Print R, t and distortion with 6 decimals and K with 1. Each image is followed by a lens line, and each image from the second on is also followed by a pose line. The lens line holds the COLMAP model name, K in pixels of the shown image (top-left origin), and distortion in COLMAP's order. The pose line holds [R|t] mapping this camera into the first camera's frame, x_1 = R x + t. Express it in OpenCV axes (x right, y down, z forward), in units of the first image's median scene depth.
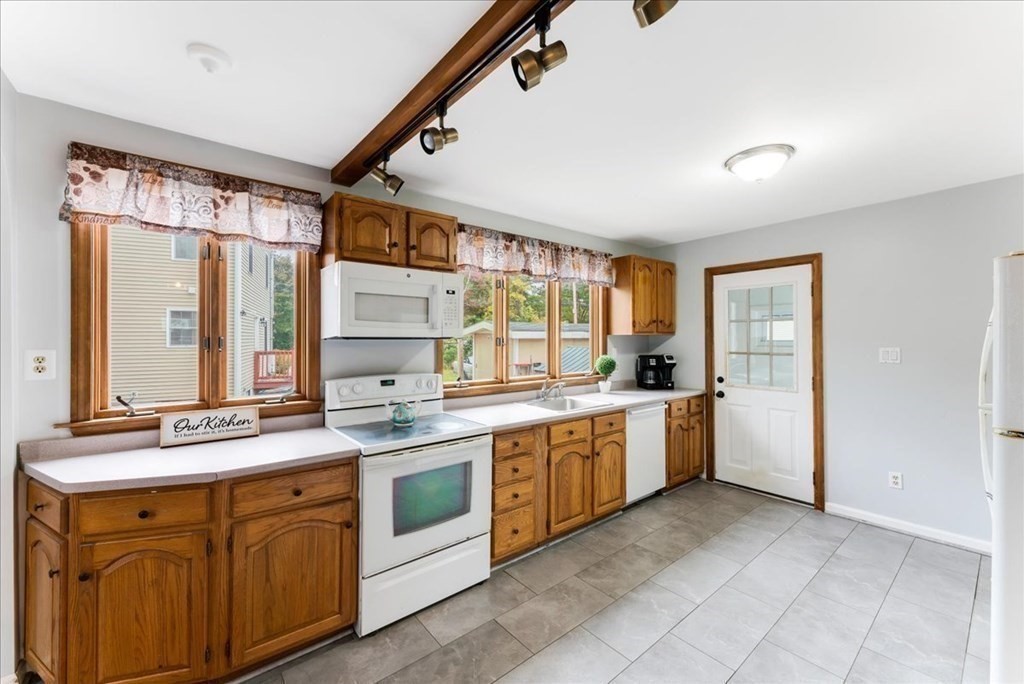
lens RADIAL K [[407.8, 0, 509.9], [0, 407.8, 336.5], [0, 0, 1]] dist [0.003356, 0.000015]
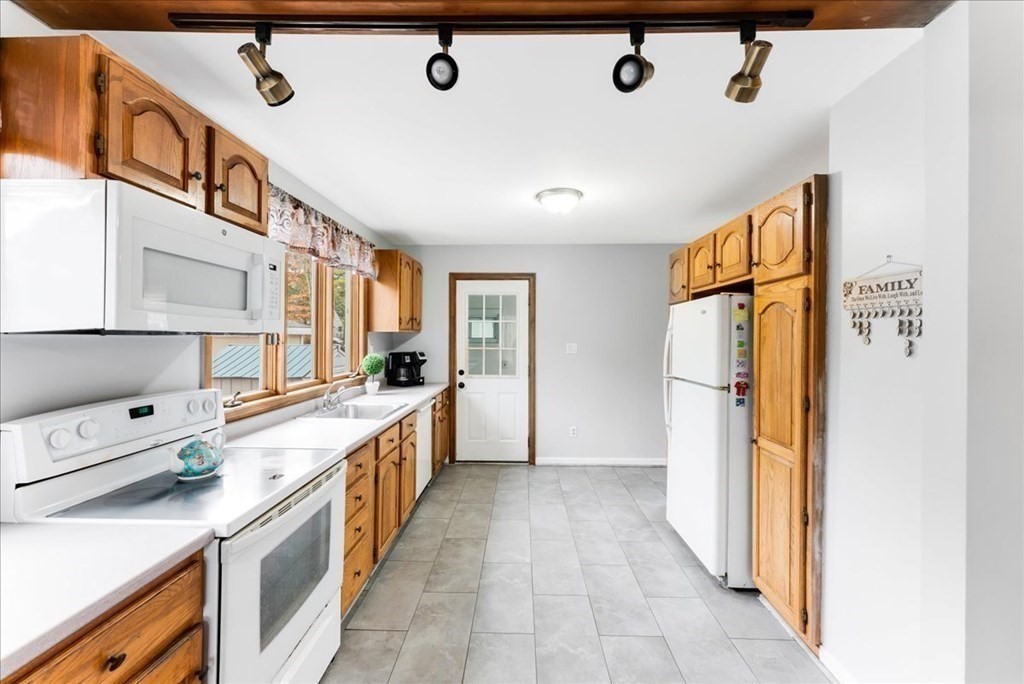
lens RADIAL K [[407.8, 0, 511.2], [0, 407.8, 337.6], [0, 0, 1]] dist [0.003356, 0.000015]
pose [[0.651914, 0.003678, 0.758284, -0.305367], [-0.011688, 0.999918, 0.005198, 0.001346], [-0.758203, -0.012252, 0.651904, 0.185865]]
